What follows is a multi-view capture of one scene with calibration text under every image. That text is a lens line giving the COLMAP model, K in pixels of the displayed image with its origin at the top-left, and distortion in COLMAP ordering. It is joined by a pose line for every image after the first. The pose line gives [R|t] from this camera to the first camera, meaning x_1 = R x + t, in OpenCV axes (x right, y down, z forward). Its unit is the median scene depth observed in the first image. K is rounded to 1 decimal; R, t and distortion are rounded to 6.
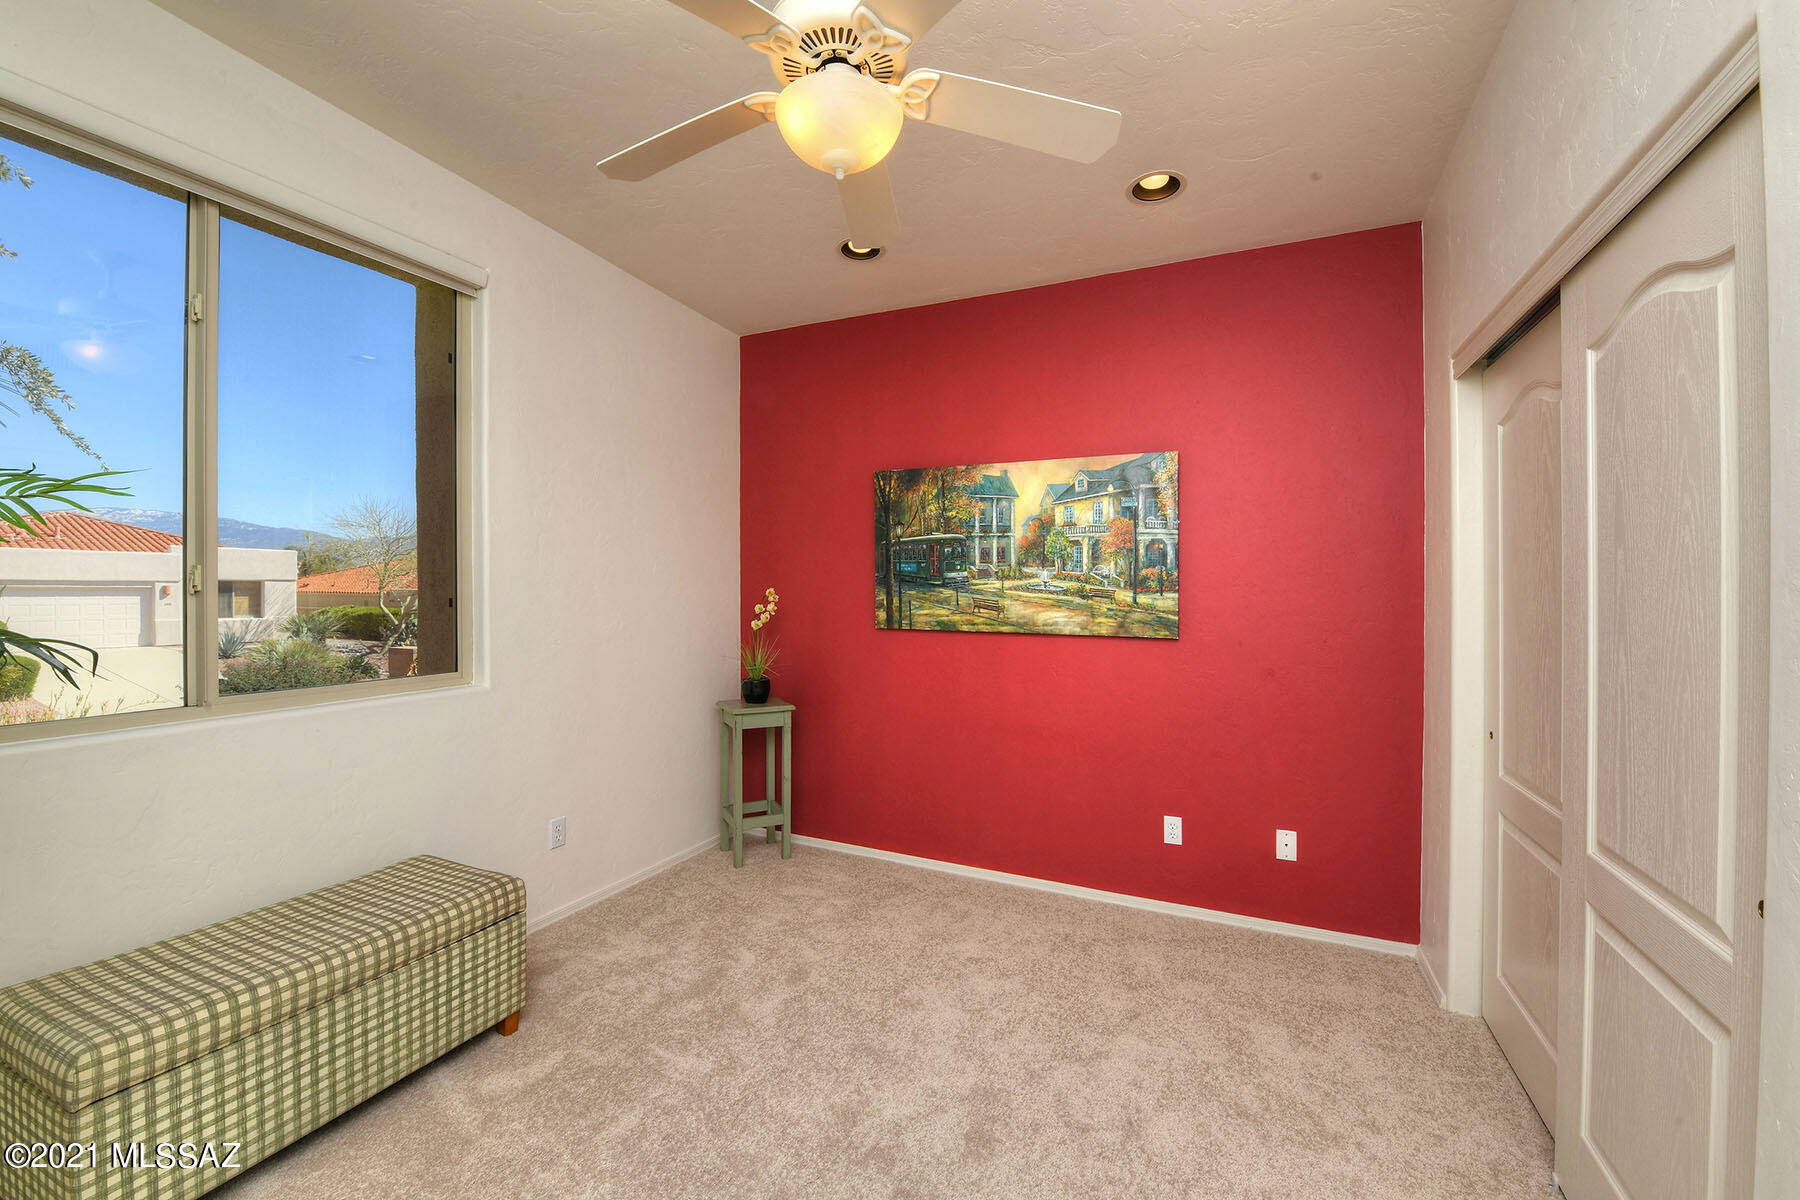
lens RADIAL K [[722.2, 0, 900.0], [0, 722.2, 600.0], [0, 0, 1]] dist [-0.022601, -0.000595]
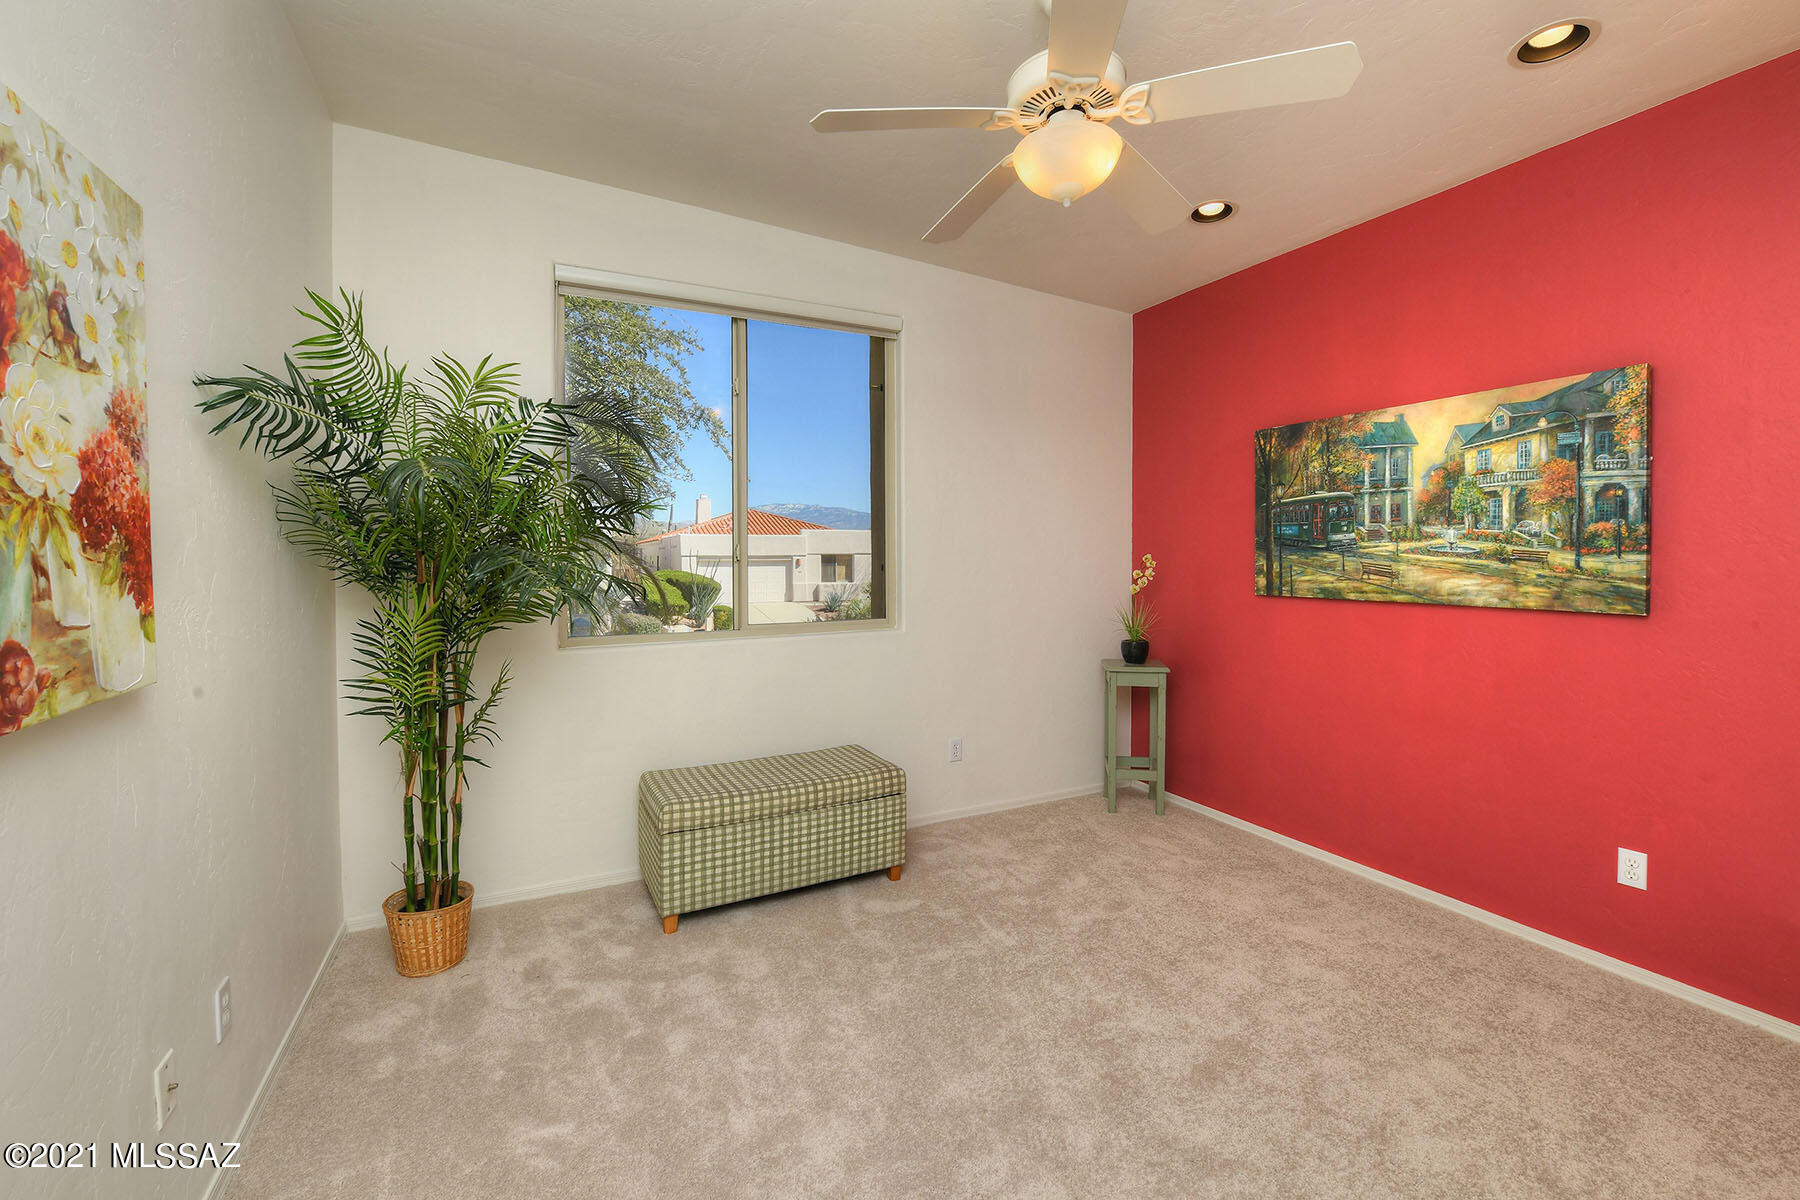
lens RADIAL K [[743.1, 0, 903.9], [0, 743.1, 584.1], [0, 0, 1]] dist [-0.014177, -0.005221]
pose [[0.780376, 0.012715, -0.625181, 0.257160], [-0.000040, 0.999794, 0.020284, 0.005970], [0.625311, -0.015804, 0.780216, -0.070581]]
